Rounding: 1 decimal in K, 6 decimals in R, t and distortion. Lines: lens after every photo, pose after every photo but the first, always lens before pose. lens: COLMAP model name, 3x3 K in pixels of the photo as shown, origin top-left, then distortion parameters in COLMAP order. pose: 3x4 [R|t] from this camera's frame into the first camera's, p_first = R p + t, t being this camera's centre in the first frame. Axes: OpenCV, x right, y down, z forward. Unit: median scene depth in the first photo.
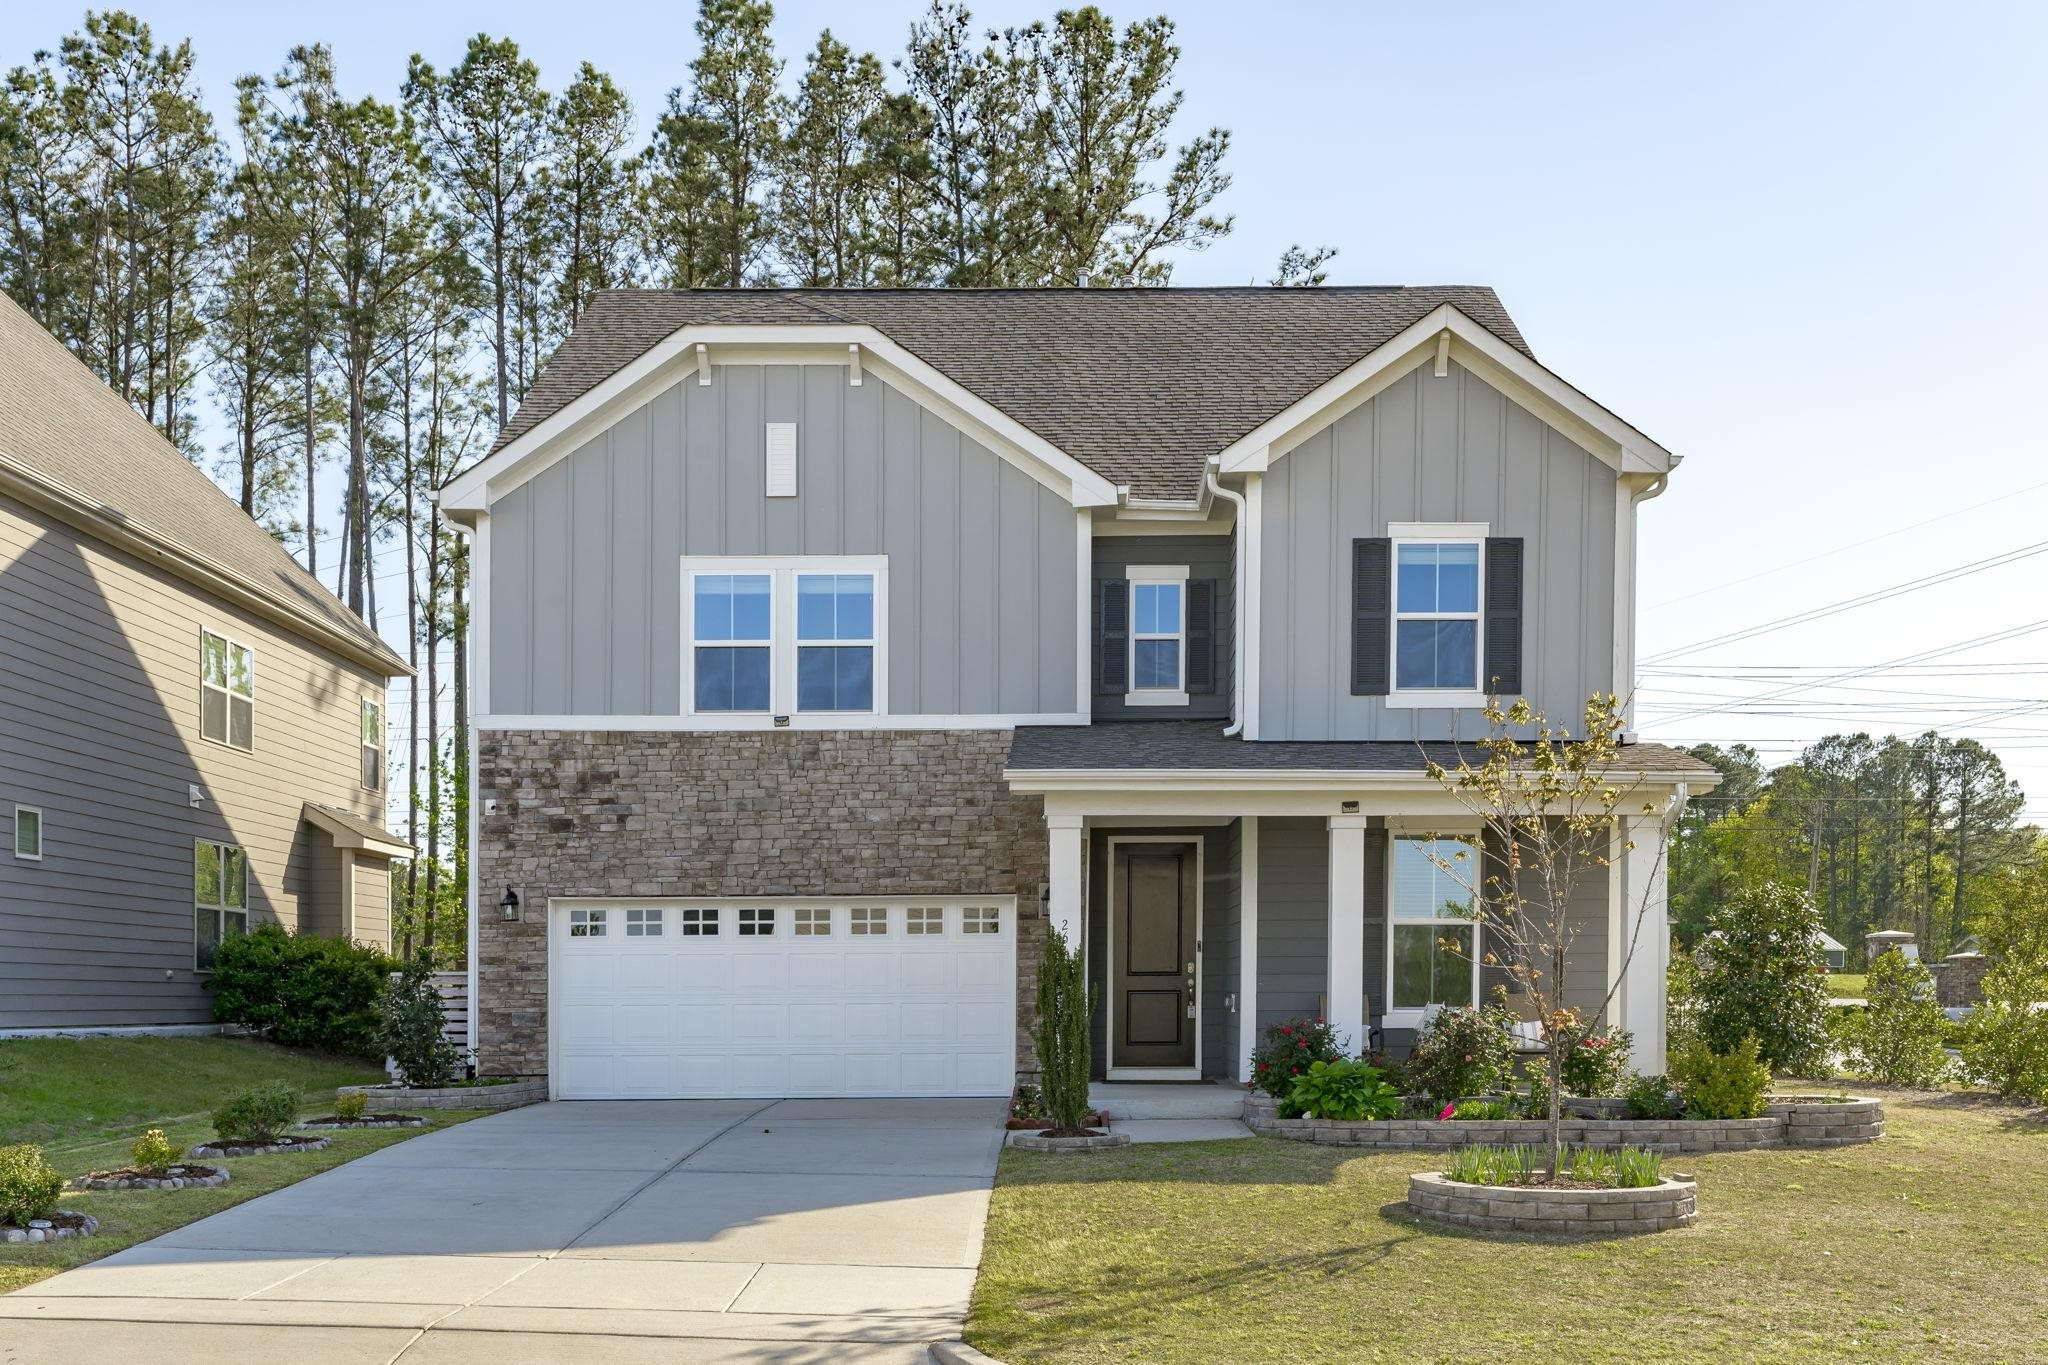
lens RADIAL K [[2134.7, 0, 1016.1], [0, 2134.7, 1030.0], [0, 0, 1]] dist [0.010432, -0.003473]
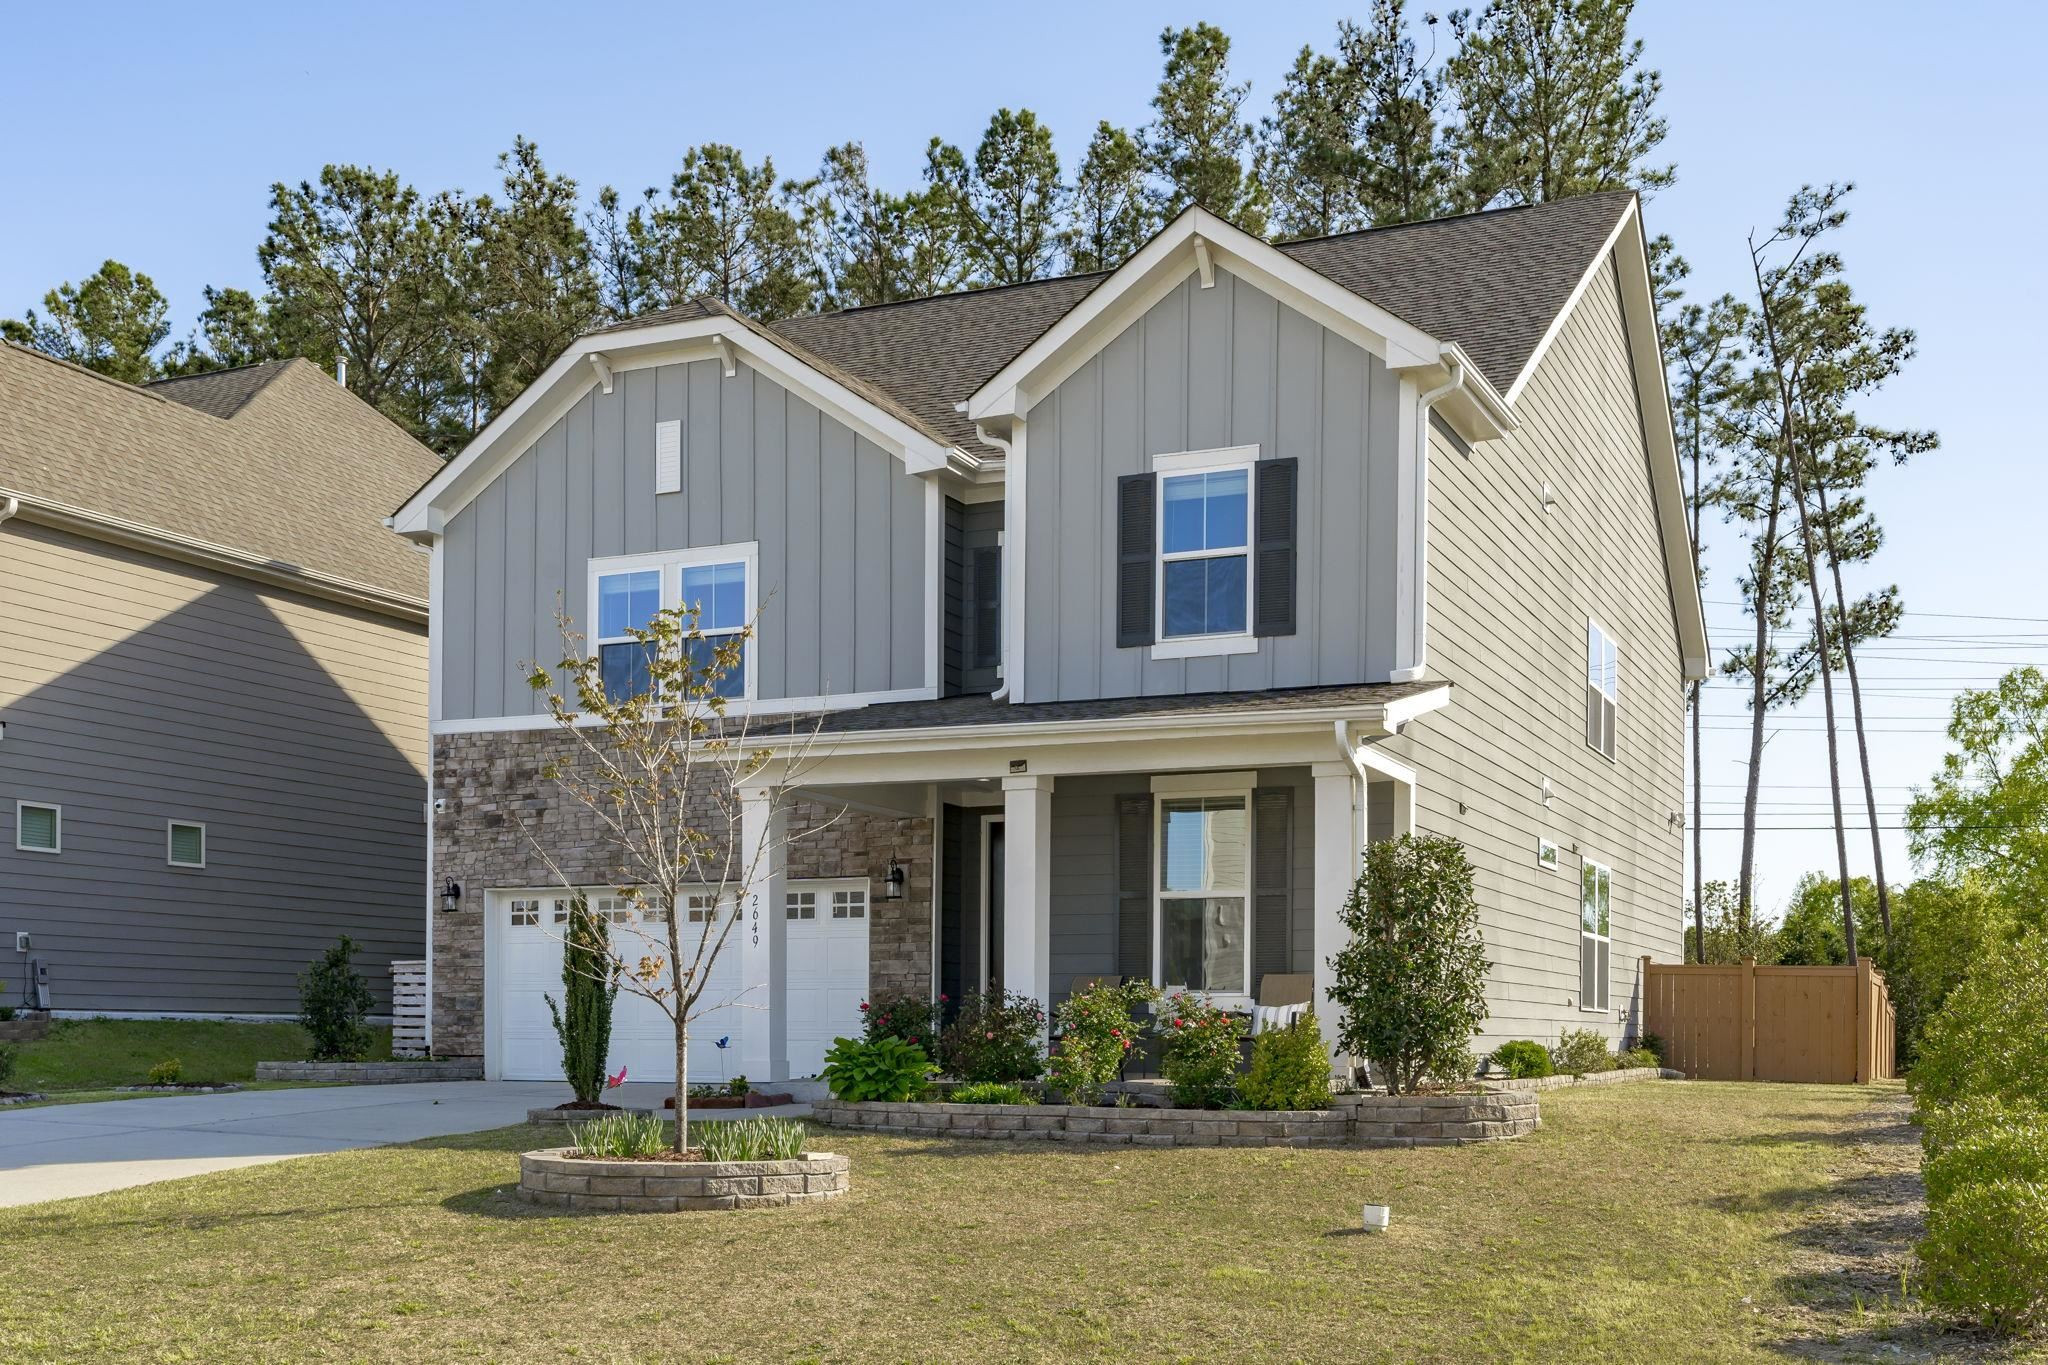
lens RADIAL K [[2067.1, 0, 1030.6], [0, 2067.1, 1013.9], [0, 0, 1]] dist [0.013920, 0.010542]
pose [[0.915805, 0.006470, -0.401570, 0.446373], [-0.015682, 0.999684, -0.019657, 0.016328], [0.401316, 0.024300, 0.915617, 0.167100]]
